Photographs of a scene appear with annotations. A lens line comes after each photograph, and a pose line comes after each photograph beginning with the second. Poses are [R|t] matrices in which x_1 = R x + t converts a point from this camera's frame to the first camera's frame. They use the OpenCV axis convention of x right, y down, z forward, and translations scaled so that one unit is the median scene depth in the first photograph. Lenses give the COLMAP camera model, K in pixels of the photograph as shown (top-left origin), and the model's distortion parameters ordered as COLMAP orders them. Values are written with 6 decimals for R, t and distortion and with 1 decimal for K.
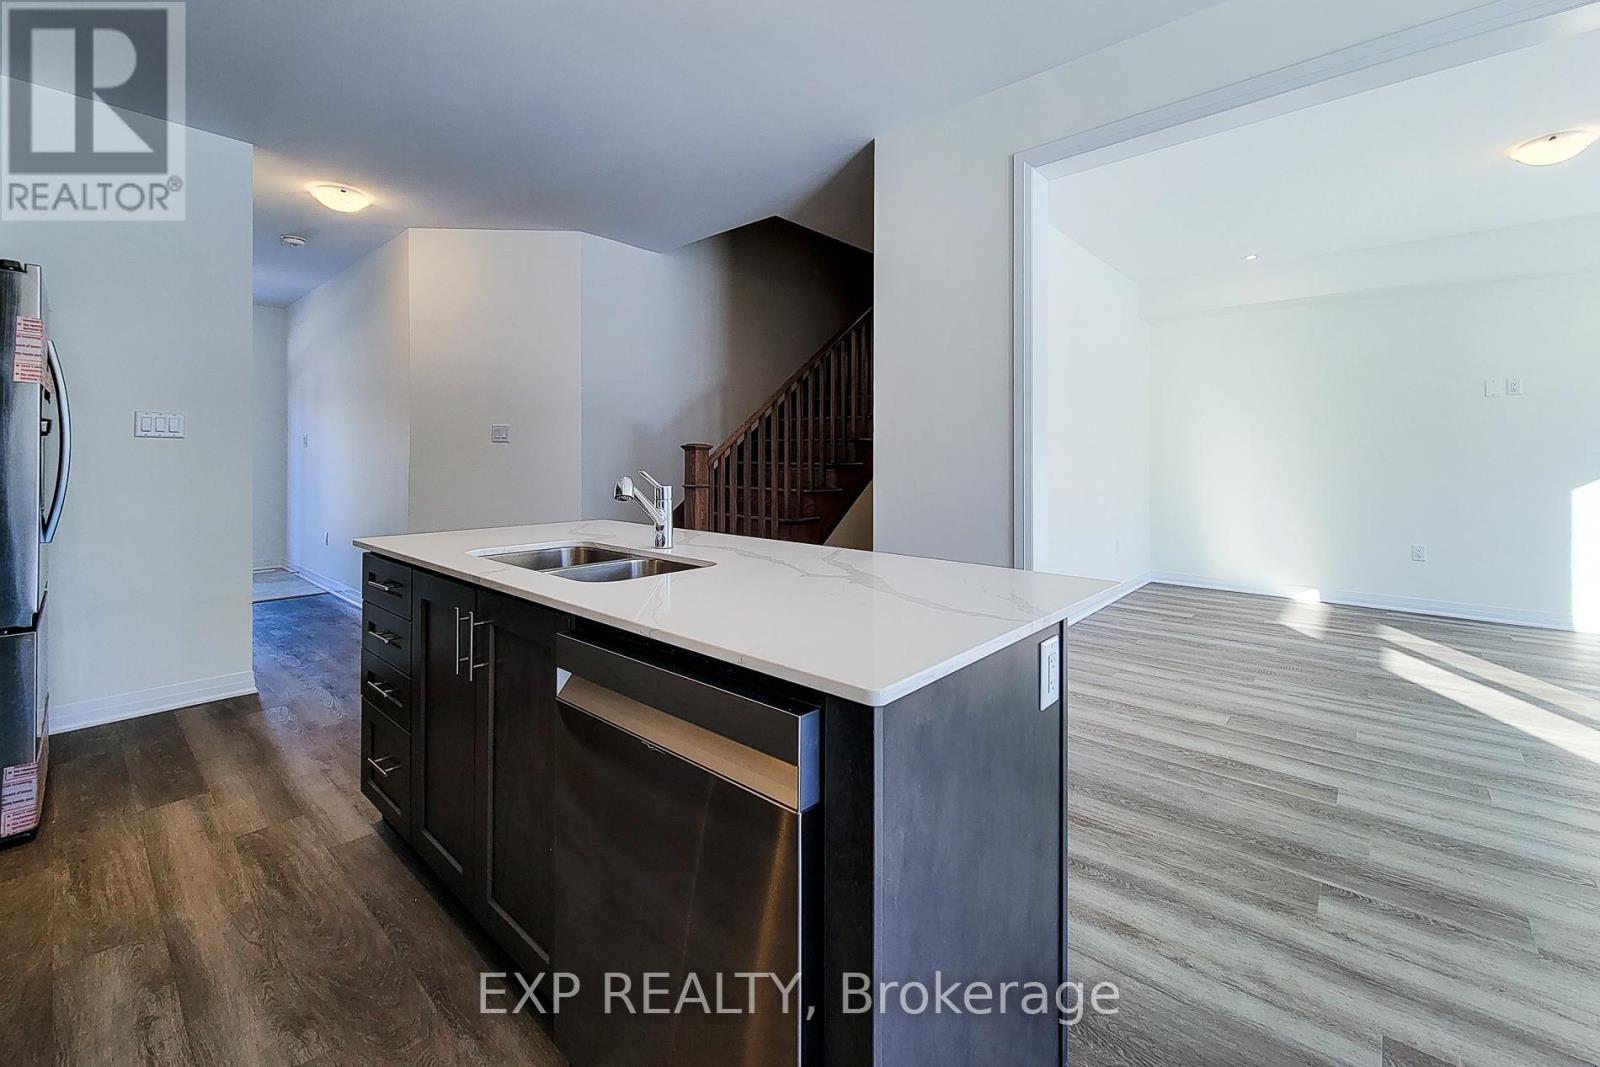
lens RADIAL K [[669.5, 0, 801.9], [0, 669.5, 460.0], [0, 0, 1]] dist [0.003228, 0.000665]
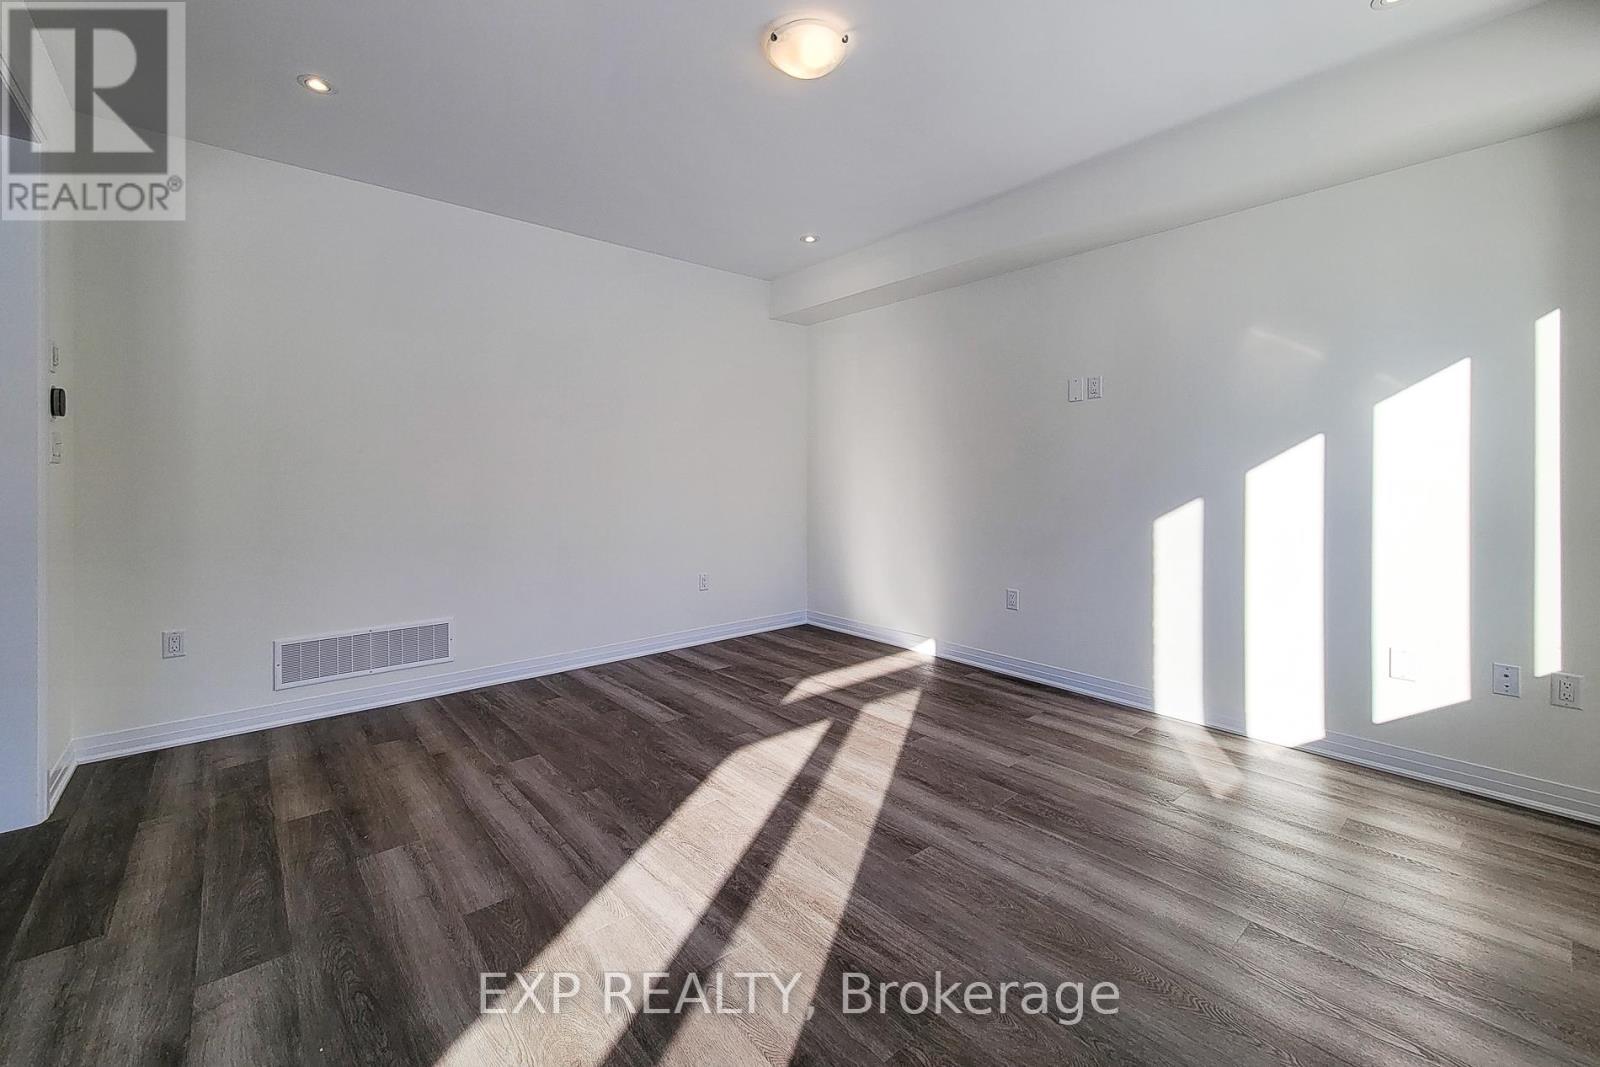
lens RADIAL K [[664.3, 0, 765.7], [0, 664.3, 476.8], [0, 0, 1]] dist [0.003592, 0.000358]
pose [[0.988027, 0.000195, -0.154279, 0.815809], [-0.002414, 0.999896, -0.014193, 0.004123], [0.154260, 0.014396, 0.987925, 0.201233]]
